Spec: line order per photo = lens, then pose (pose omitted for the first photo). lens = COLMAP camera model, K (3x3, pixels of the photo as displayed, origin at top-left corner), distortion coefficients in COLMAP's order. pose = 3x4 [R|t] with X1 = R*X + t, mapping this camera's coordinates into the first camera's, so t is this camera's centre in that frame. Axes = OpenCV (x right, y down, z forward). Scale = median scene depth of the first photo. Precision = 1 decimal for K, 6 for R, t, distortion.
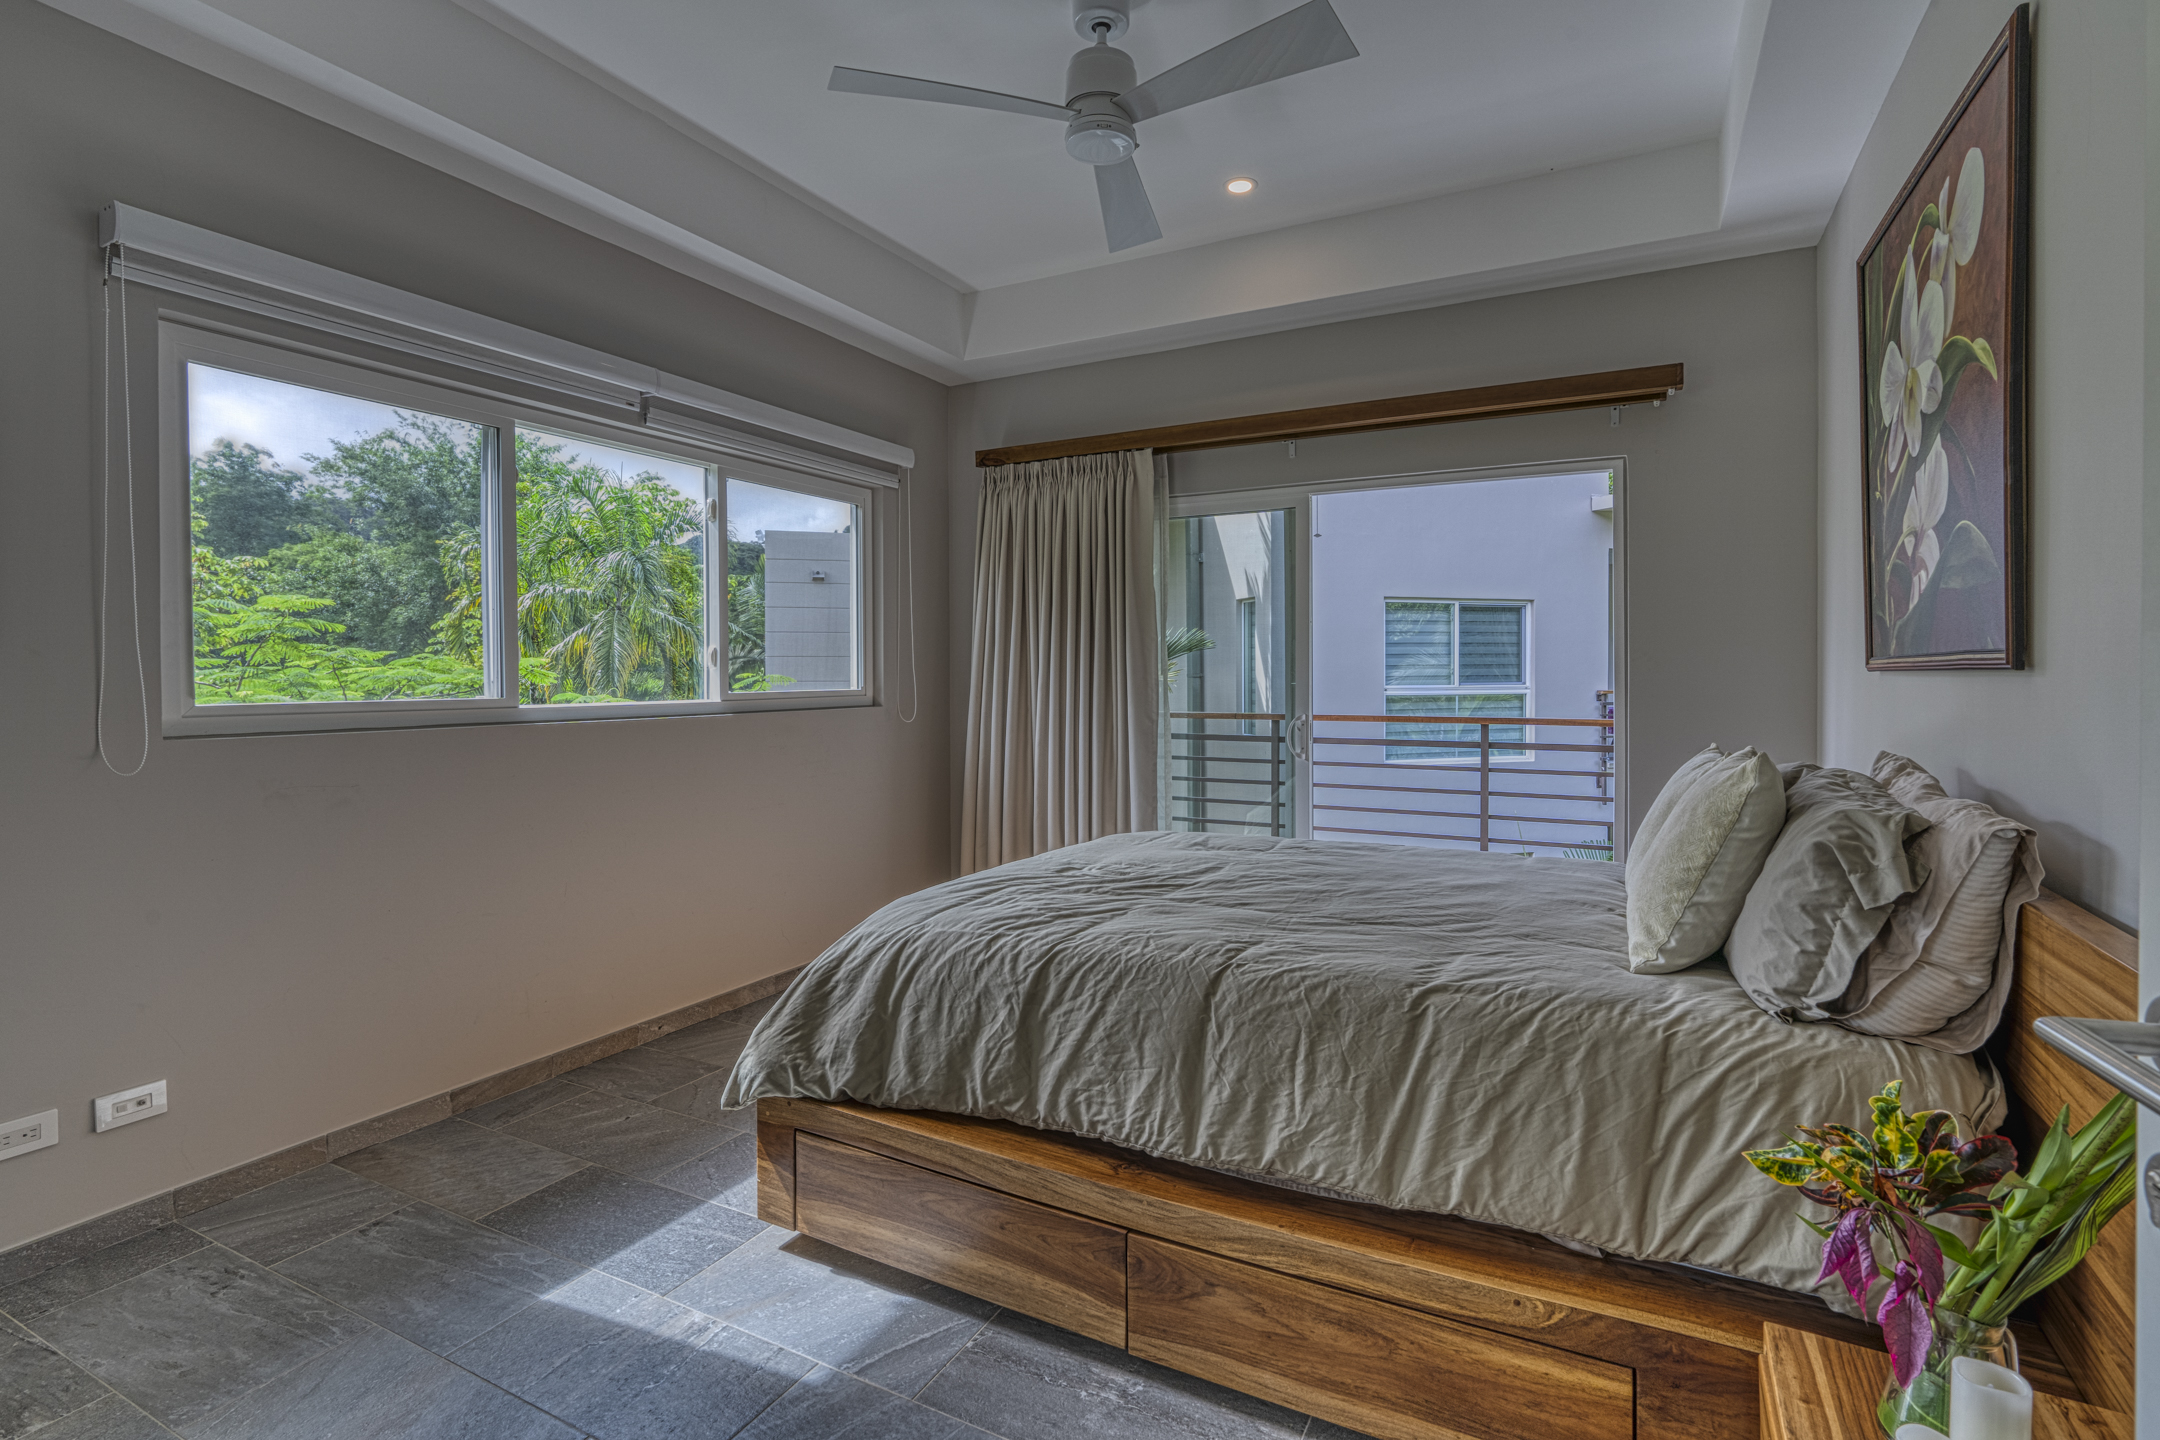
lens RADIAL K [[998.9, 0, 1085.6], [0, 998.9, 682.0], [0, 0, 1]] dist [-0.004518, -0.000189]
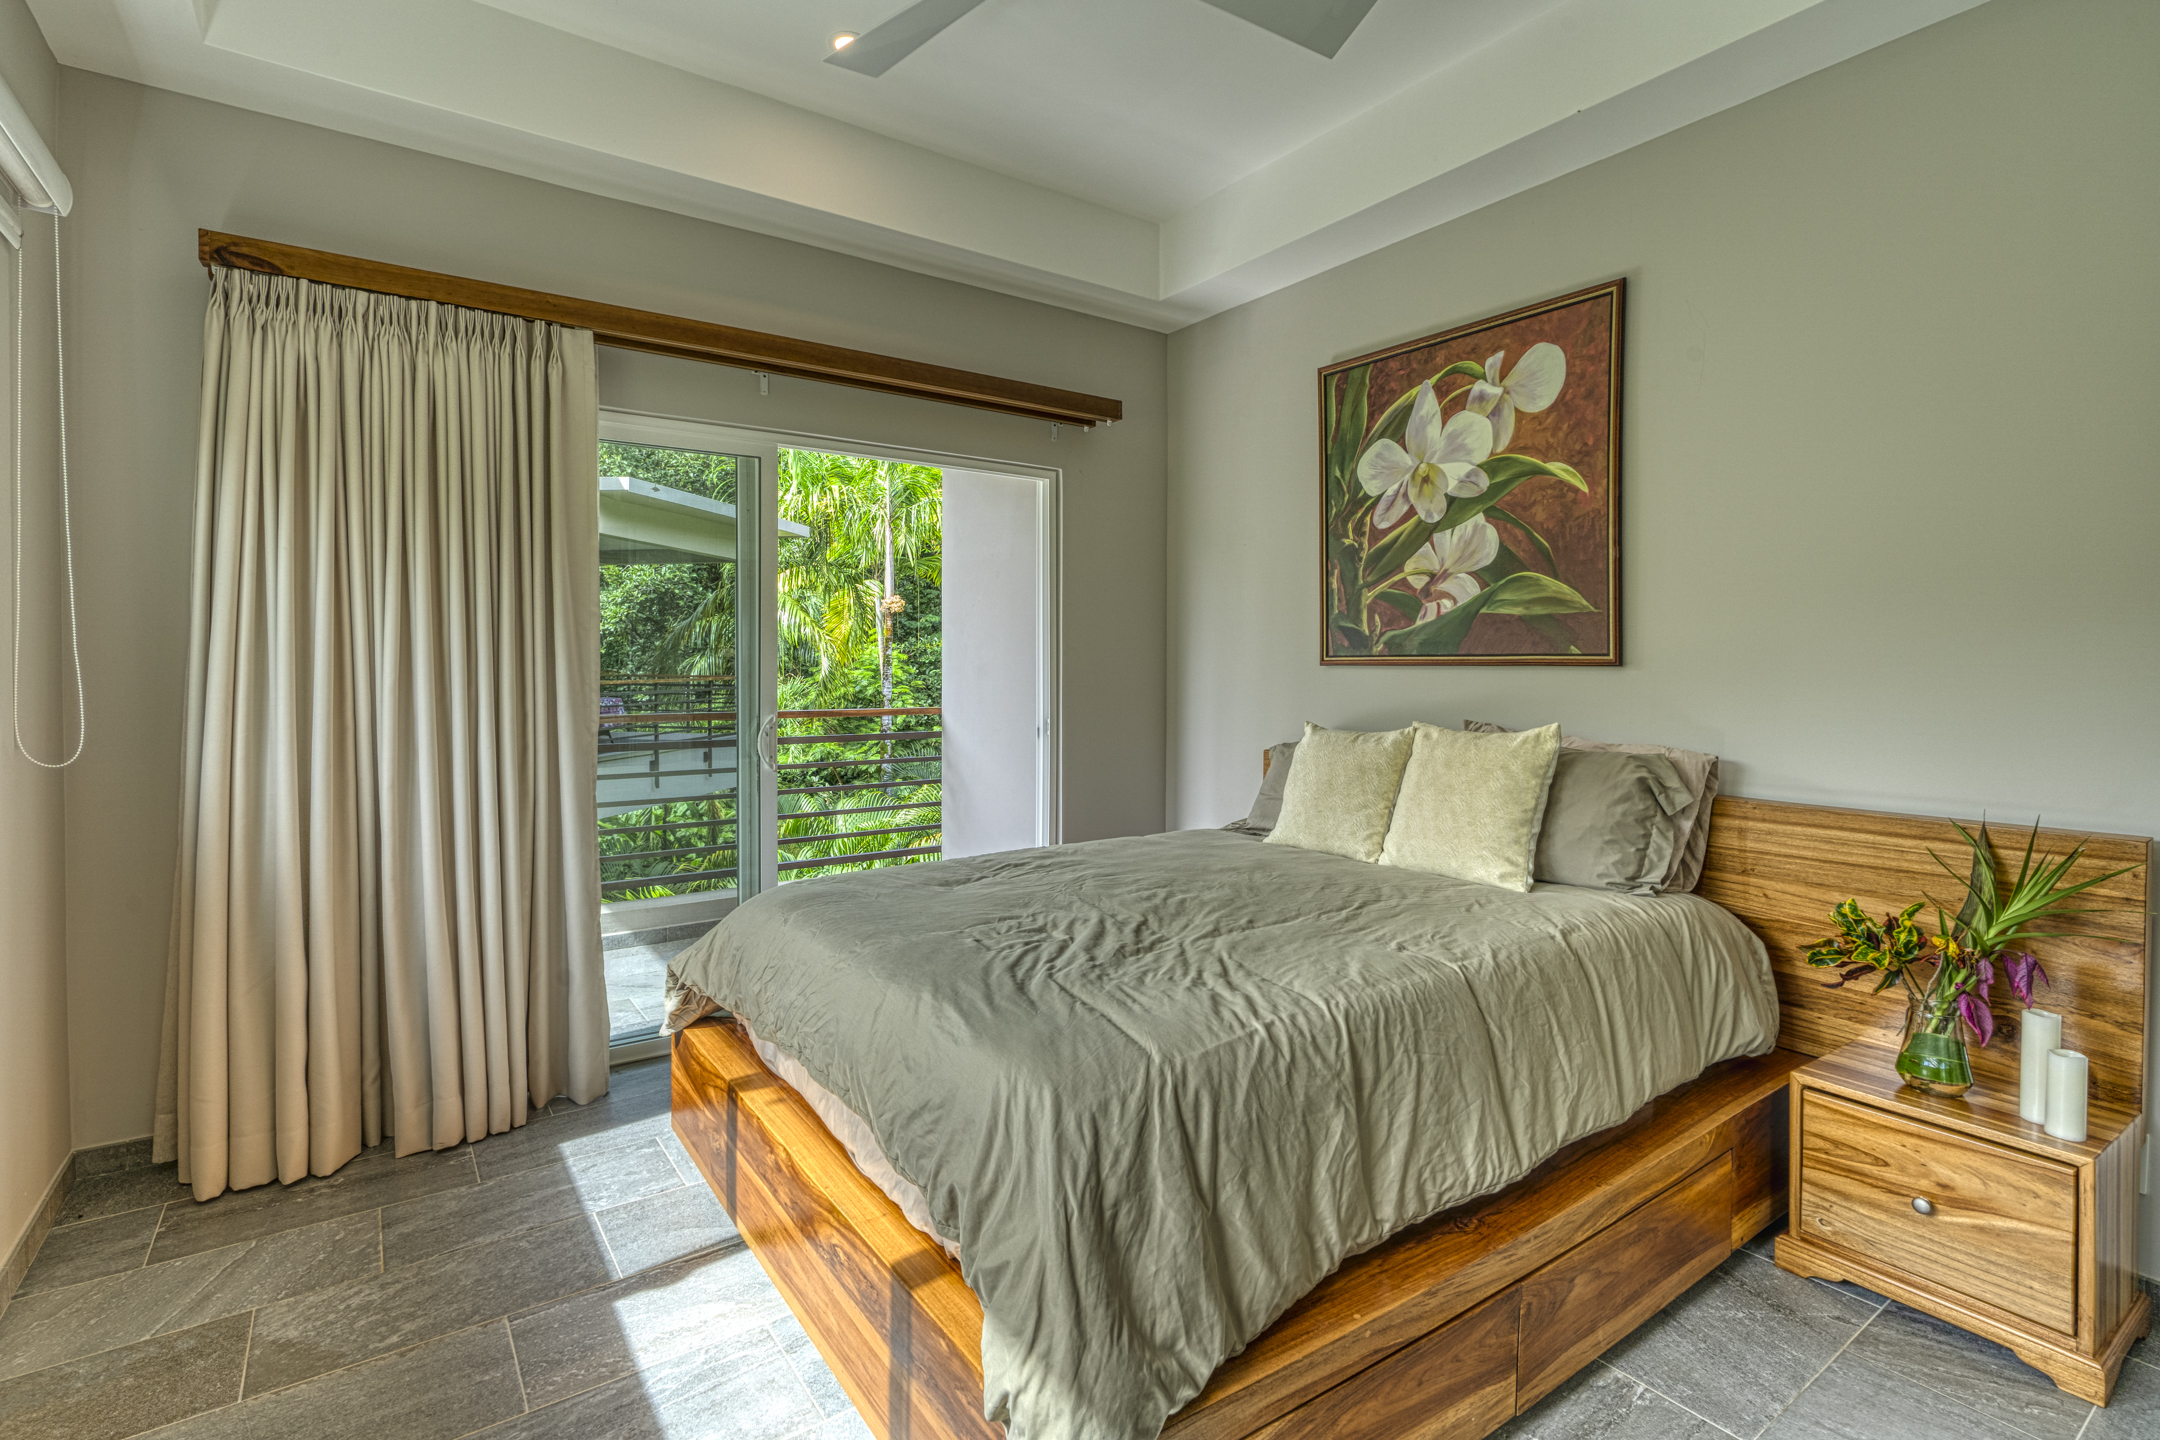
lens RADIAL K [[1039.6, 0, 1080.0], [0, 1039.6, 669.1], [0, 0, 1]] dist [-0.002523, -0.000151]
pose [[0.456618, -0.004637, 0.889651, -0.877328], [0.004113, 0.999987, 0.003101, -0.013414], [-0.889653, 0.002243, 0.456631, 0.822236]]
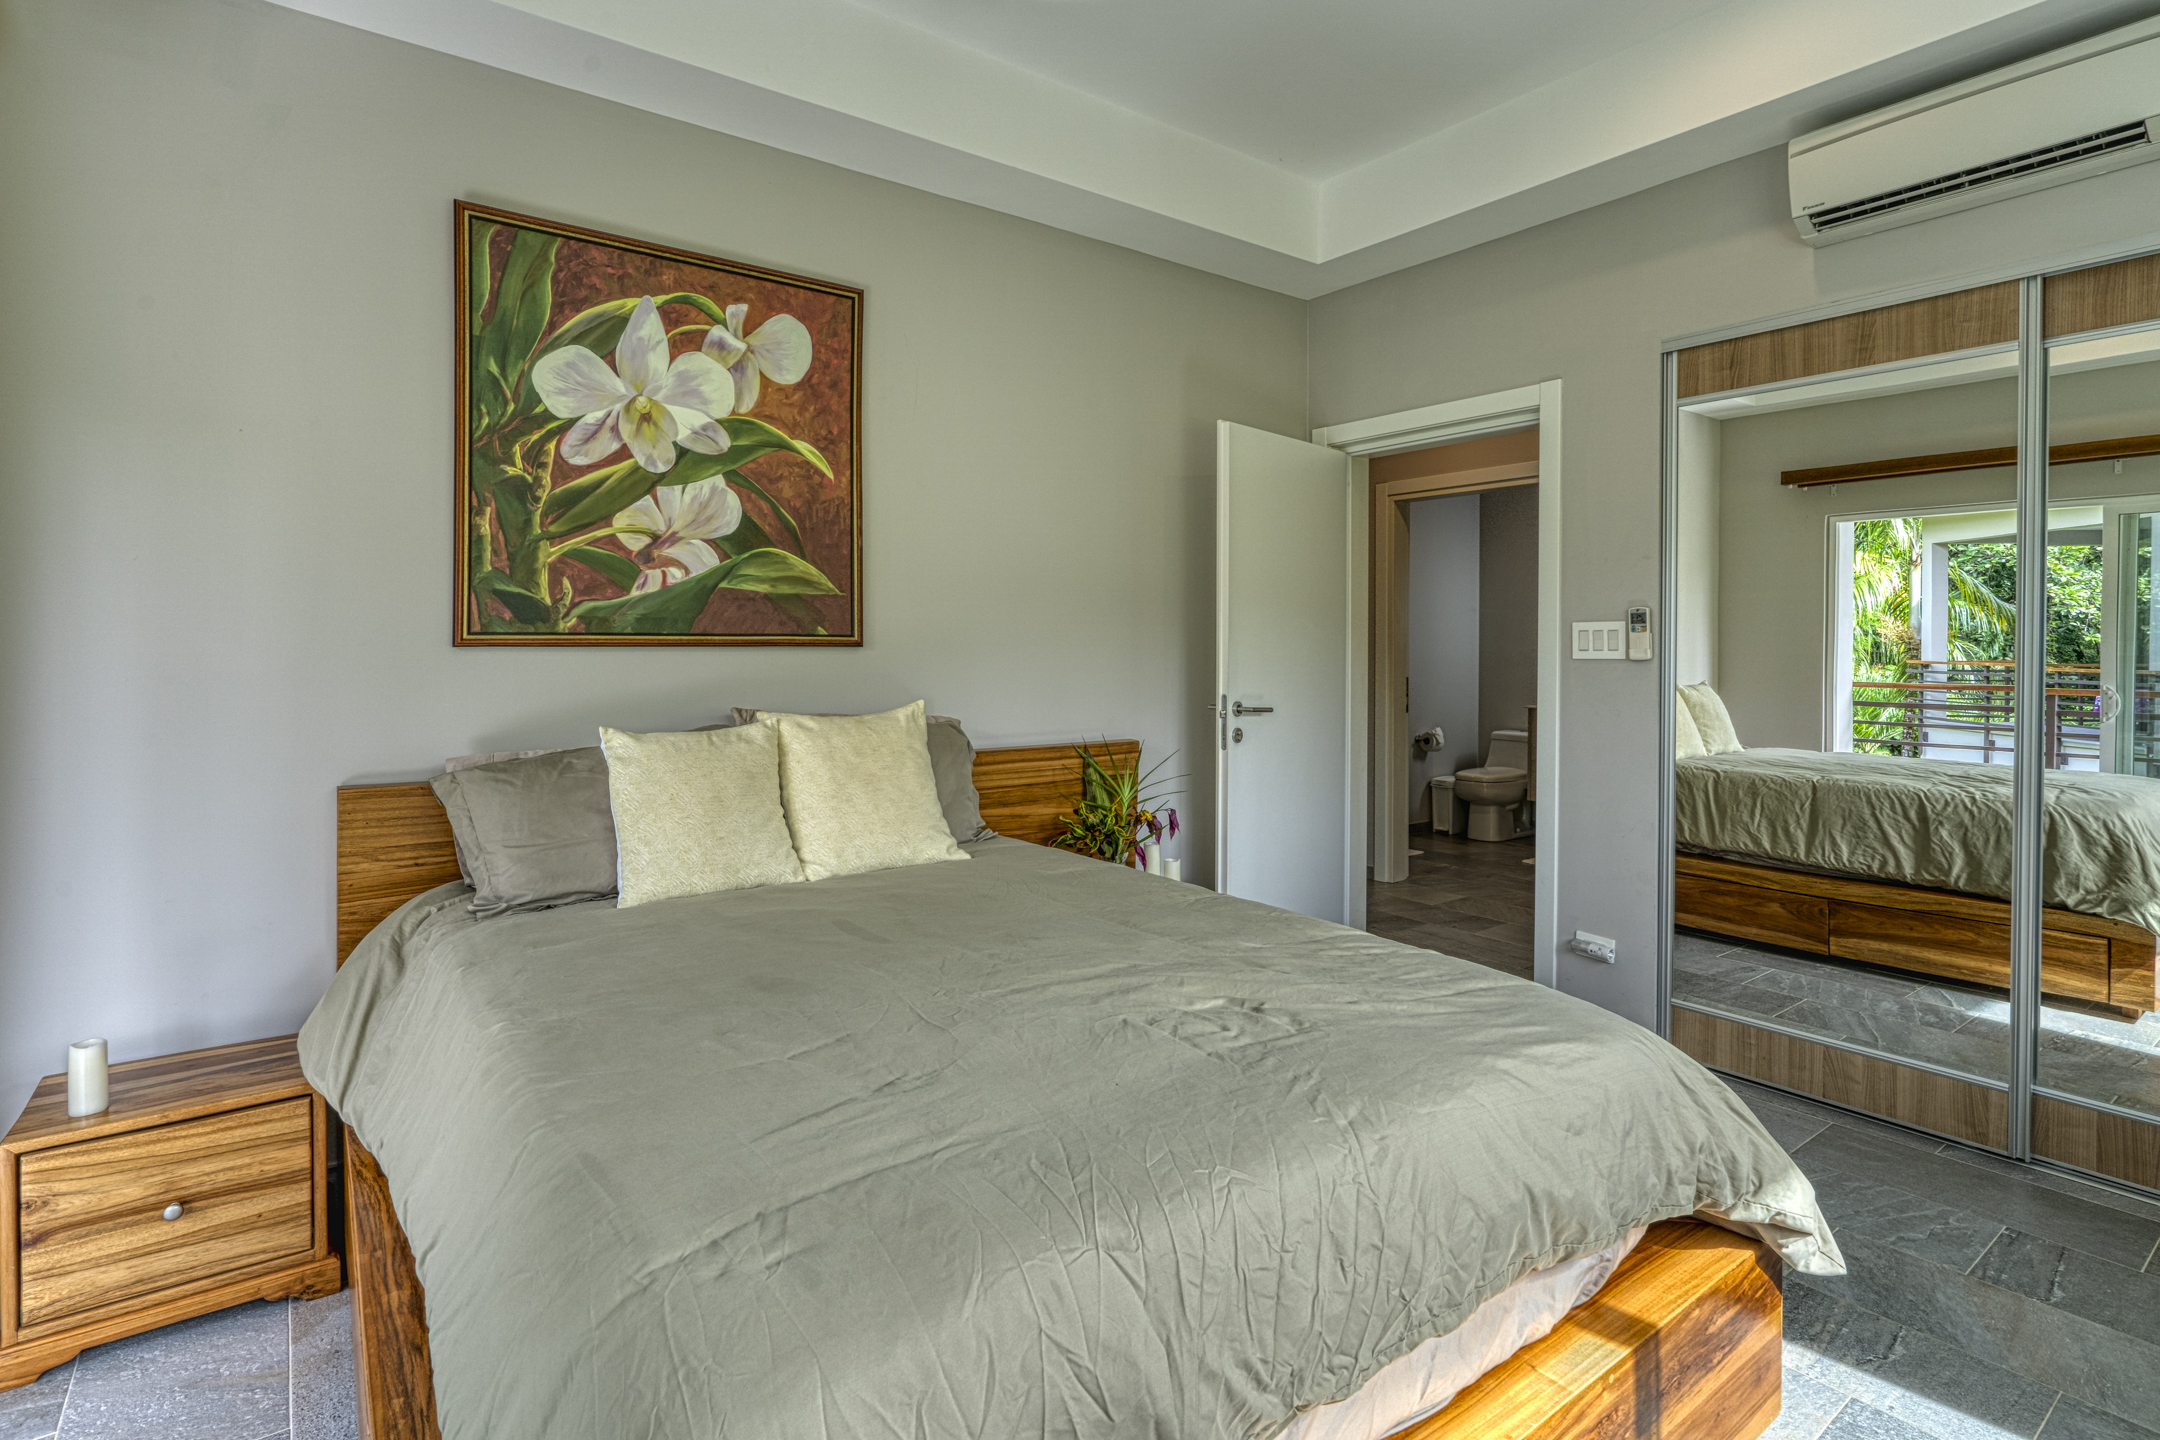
lens RADIAL K [[1039.6, 0, 1080.0], [0, 1039.6, 669.1], [0, 0, 1]] dist [-0.002523, -0.000151]
pose [[-0.898168, 0.001388, 0.439651, -0.224858], [0.010269, 0.999788, 0.017822, -0.000163], [-0.439533, 0.020522, -0.897992, 2.099424]]
